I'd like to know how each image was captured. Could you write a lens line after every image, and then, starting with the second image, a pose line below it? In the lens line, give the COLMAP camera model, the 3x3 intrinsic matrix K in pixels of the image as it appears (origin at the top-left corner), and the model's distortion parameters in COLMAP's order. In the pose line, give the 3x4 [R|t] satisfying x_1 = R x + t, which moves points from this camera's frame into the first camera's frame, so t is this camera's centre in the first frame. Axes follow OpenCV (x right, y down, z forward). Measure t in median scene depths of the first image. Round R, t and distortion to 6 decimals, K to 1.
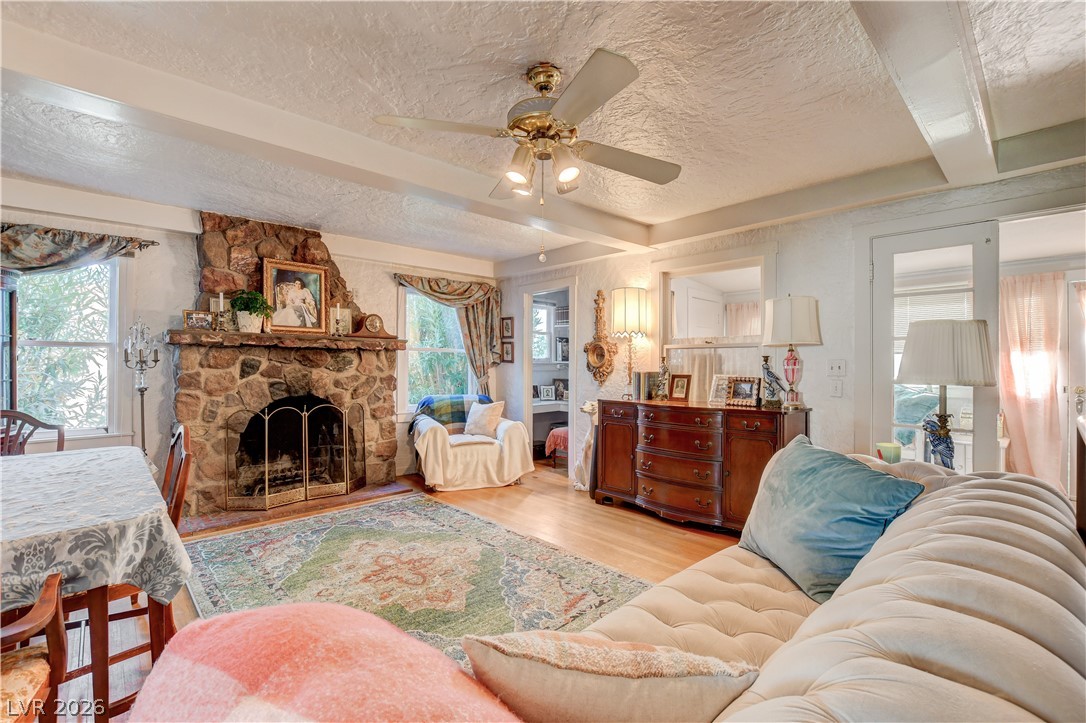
lens RADIAL K [[477.0, 0, 541.6], [0, 477.0, 357.1], [0, 0, 1]] dist [-0.025286, 0.005418]
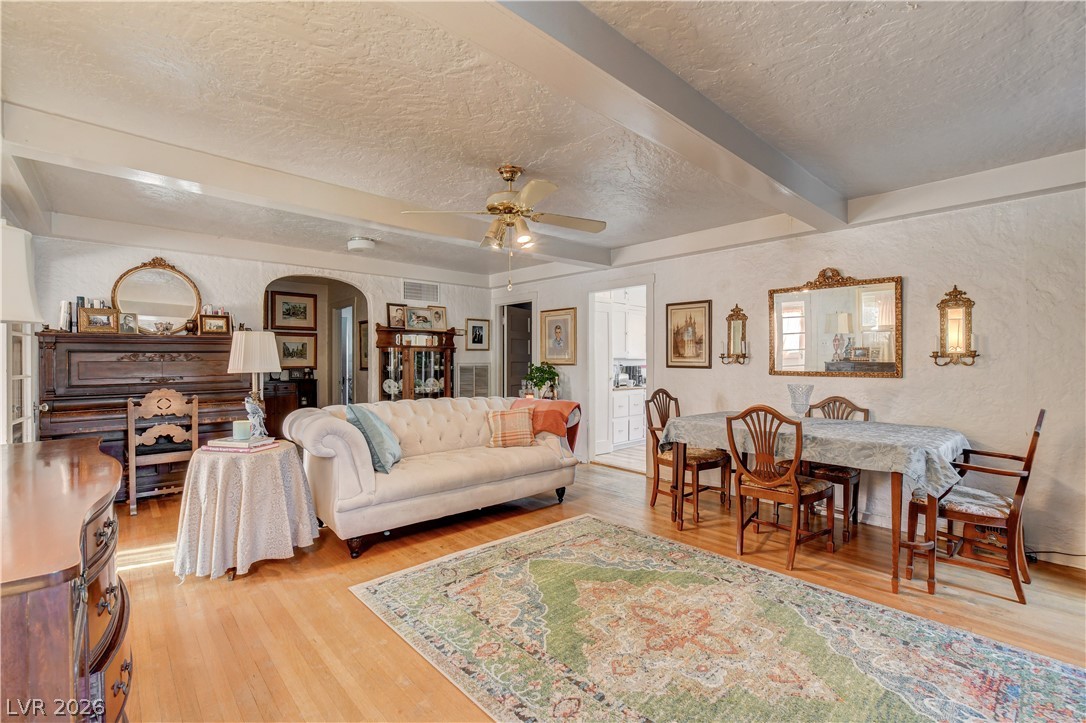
lens RADIAL K [[471.3, 0, 544.2], [0, 471.3, 357.0], [0, 0, 1]] dist [-0.008015, 0.000054]
pose [[-0.999975, -0.001948, 0.006729, -0.057004], [-0.002045, 0.999894, -0.014445, 0.012109], [-0.006700, -0.014459, -0.999873, 1.220749]]
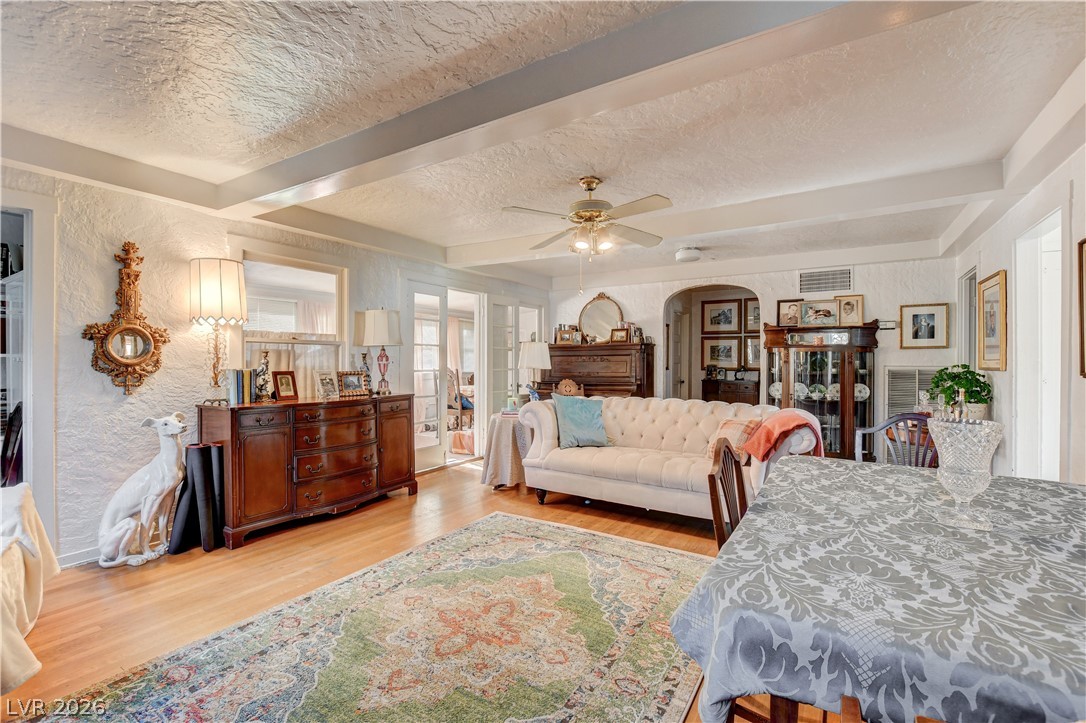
lens RADIAL K [[482.3, 0, 543.0], [0, 482.3, 361.5], [0, 0, 1]] dist [-0.028859, 0.000260]
pose [[-0.256677, -0.001084, 0.966497, -0.738970], [-0.013463, 0.999906, -0.002454, 0.013667], [-0.966403, -0.013642, -0.256667, 0.758566]]
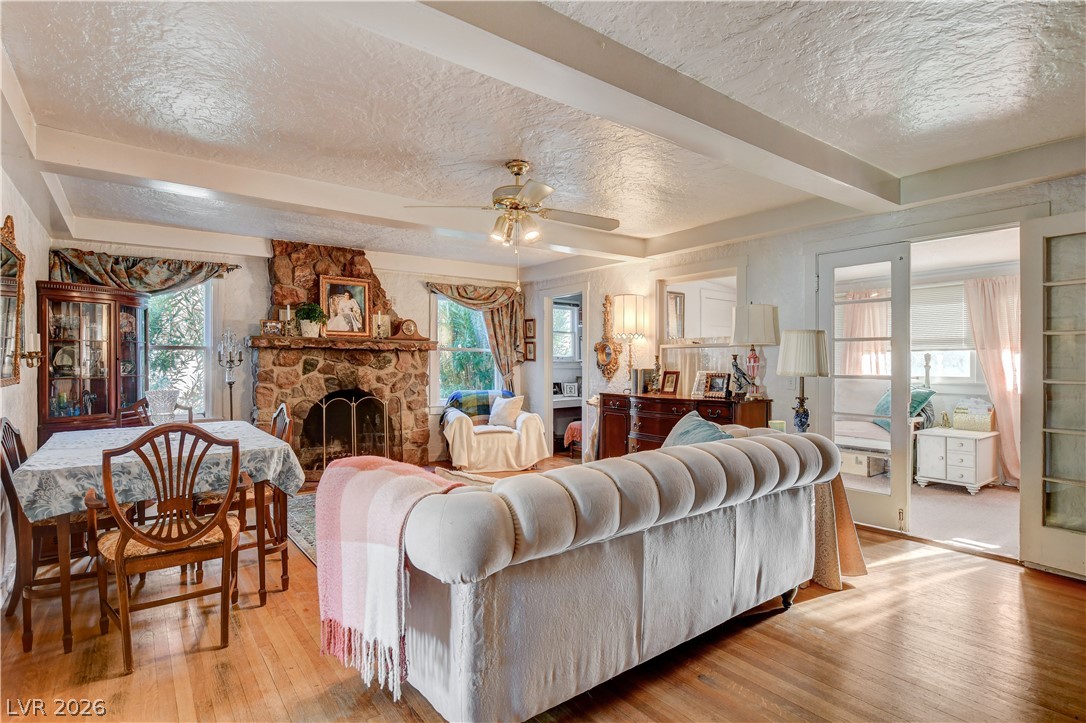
lens RADIAL K [[543.0, 0, 543.0], [0, 543.0, 355.2], [0, 0, 1]] dist [-0.018498, 0.000193]
pose [[0.994645, -0.004134, -0.103265, 0.123469], [0.004244, 0.999991, 0.000847, -0.003696], [0.103261, -0.001281, 0.994653, -0.321851]]
